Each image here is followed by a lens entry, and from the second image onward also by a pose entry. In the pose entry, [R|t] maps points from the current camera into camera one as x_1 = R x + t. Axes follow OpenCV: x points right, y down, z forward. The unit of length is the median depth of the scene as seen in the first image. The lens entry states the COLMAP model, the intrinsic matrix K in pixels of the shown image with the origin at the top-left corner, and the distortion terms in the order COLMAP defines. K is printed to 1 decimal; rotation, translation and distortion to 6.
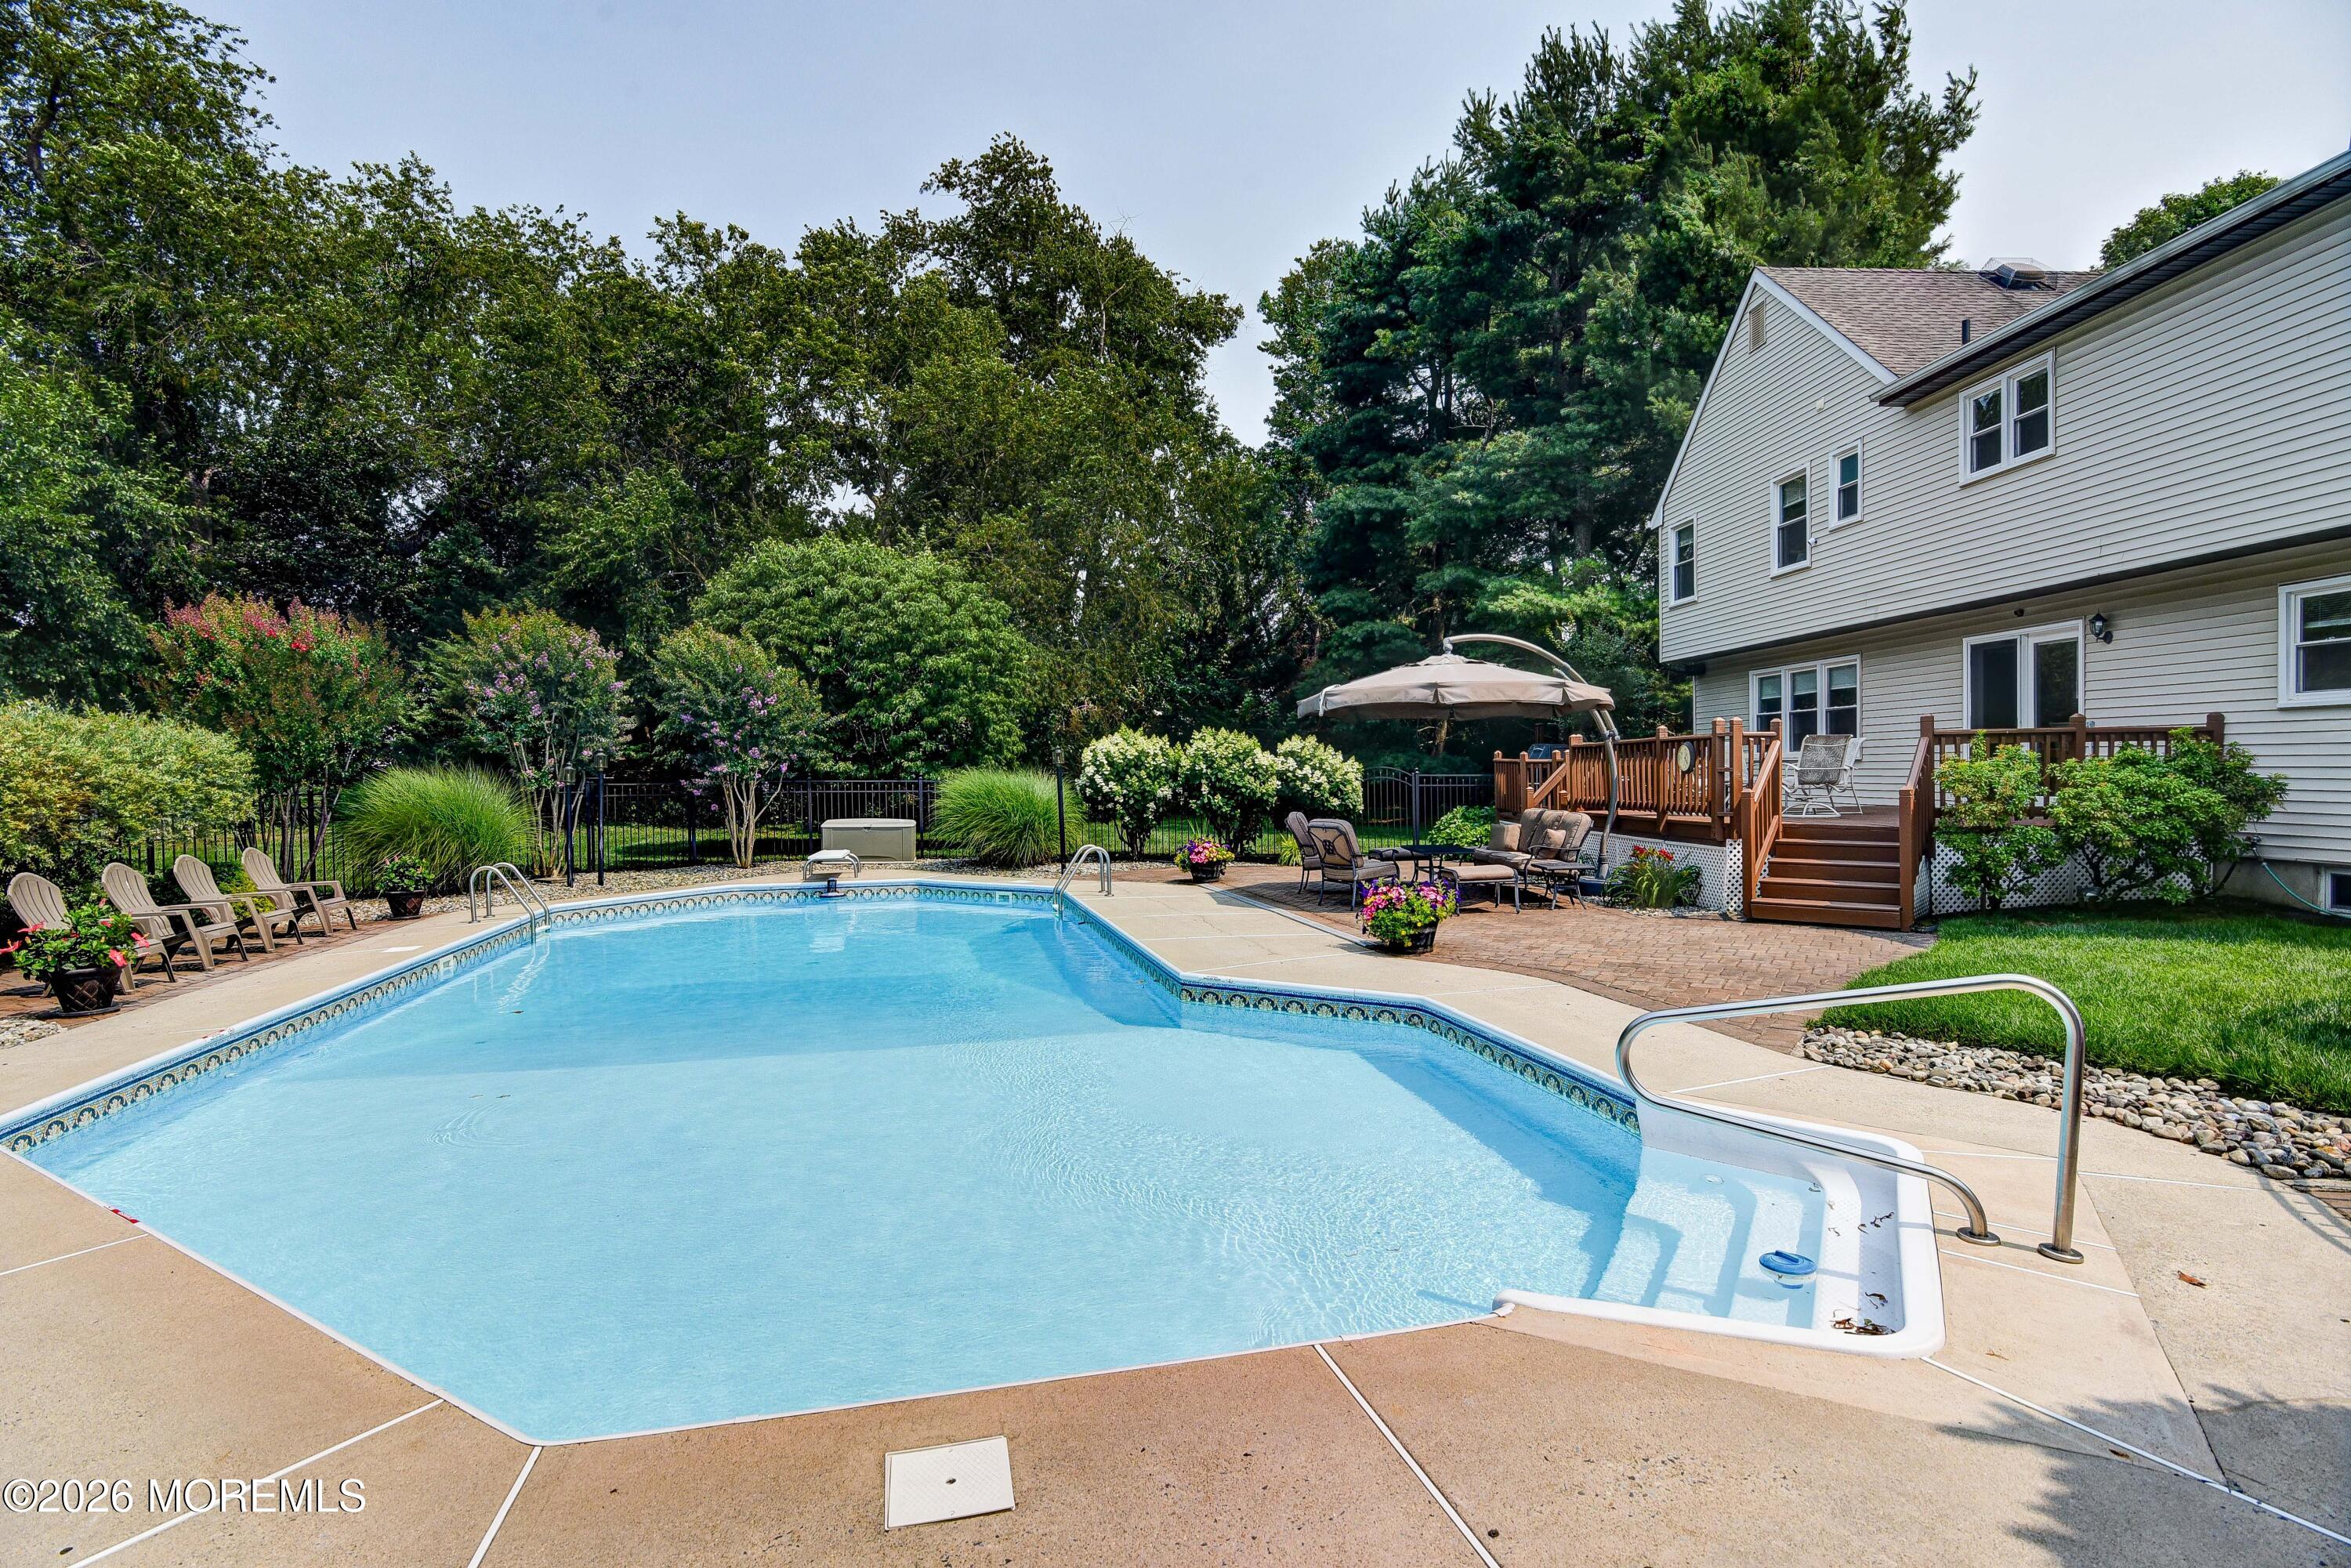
lens RADIAL K [[1146.7, 0, 1179.6], [0, 1146.7, 797.0], [0, 0, 1]] dist [-0.019366, 0.000175]
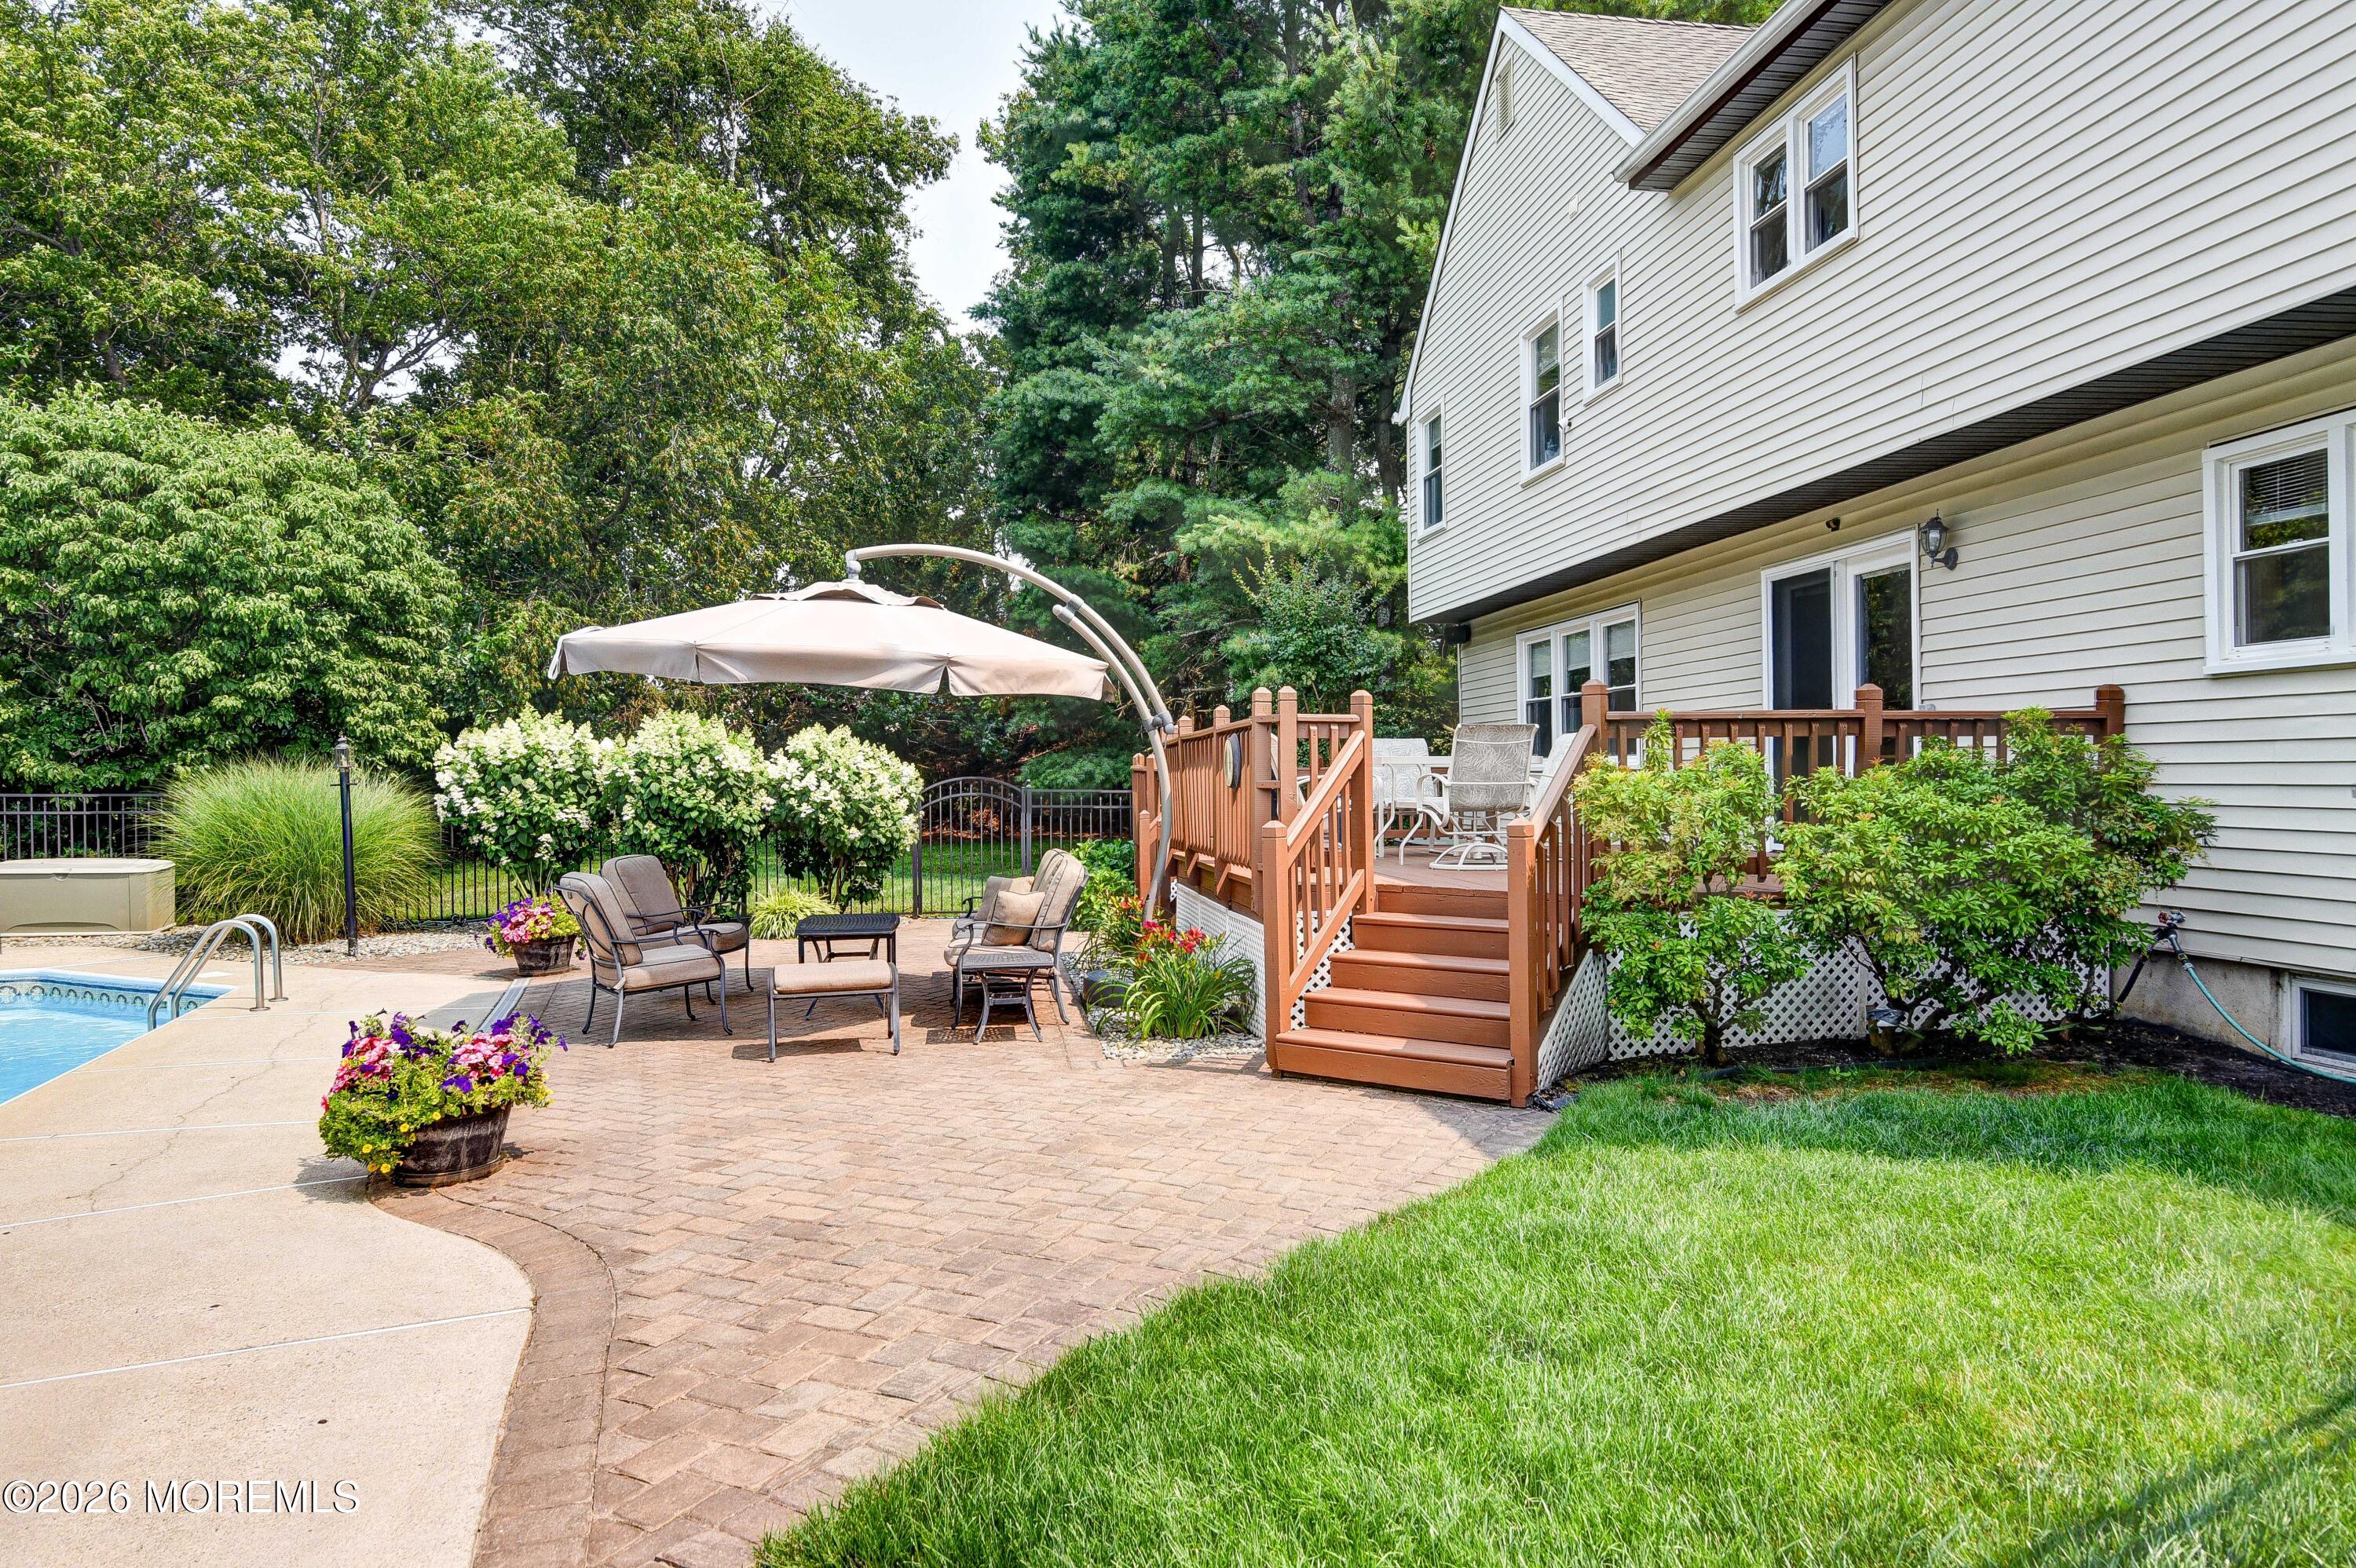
lens RADIAL K [[1451.7, 0, 1178.0], [0, 1451.7, 784.0], [0, 0, 1]] dist [-0.005486, 0.000008]
pose [[0.993933, 0.004683, 0.109887, 0.260303], [-0.002496, 0.999796, -0.020026, -0.007329], [-0.109959, 0.019630, 0.993742, 0.231808]]
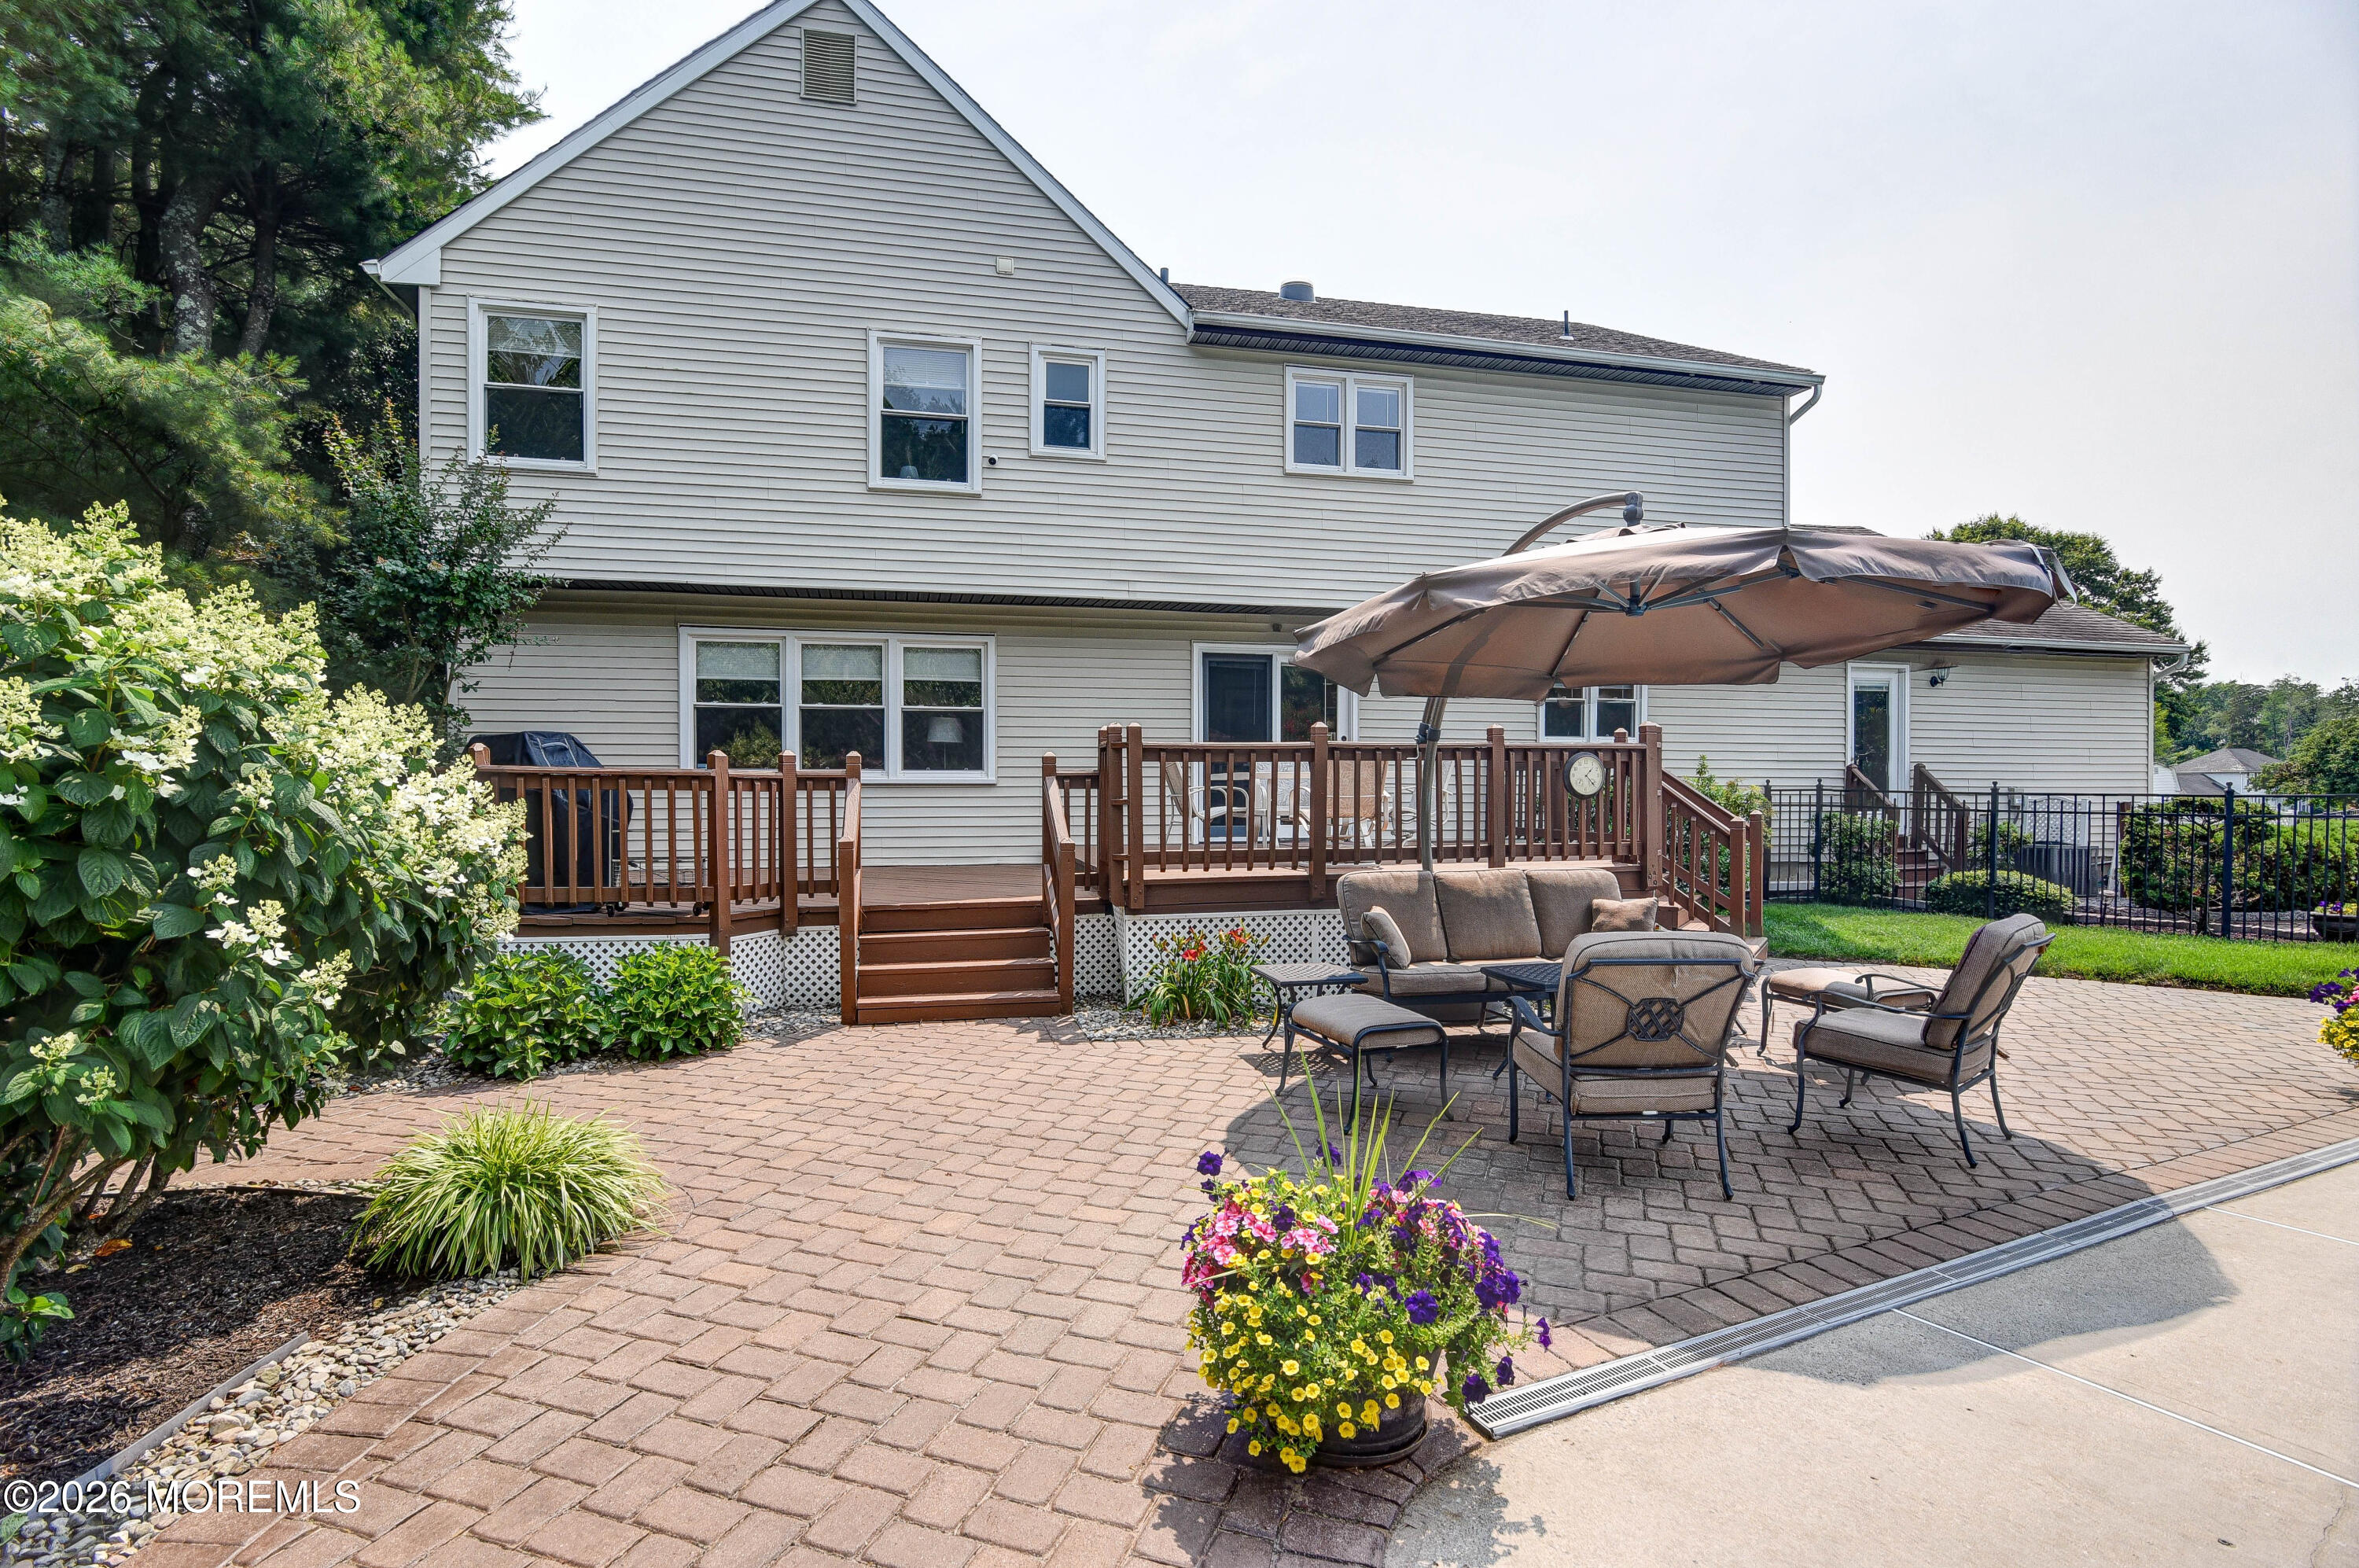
lens RADIAL K [[1150.7, 0, 1183.7], [0, 1150.7, 797.0], [0, 0, 1]] dist [-0.019366, 0.000175]
pose [[-0.203150, 0.004353, 0.979138, -0.137438], [0.027588, 0.999619, 0.001280, -0.022131], [-0.978759, 0.027272, -0.203193, 1.055198]]
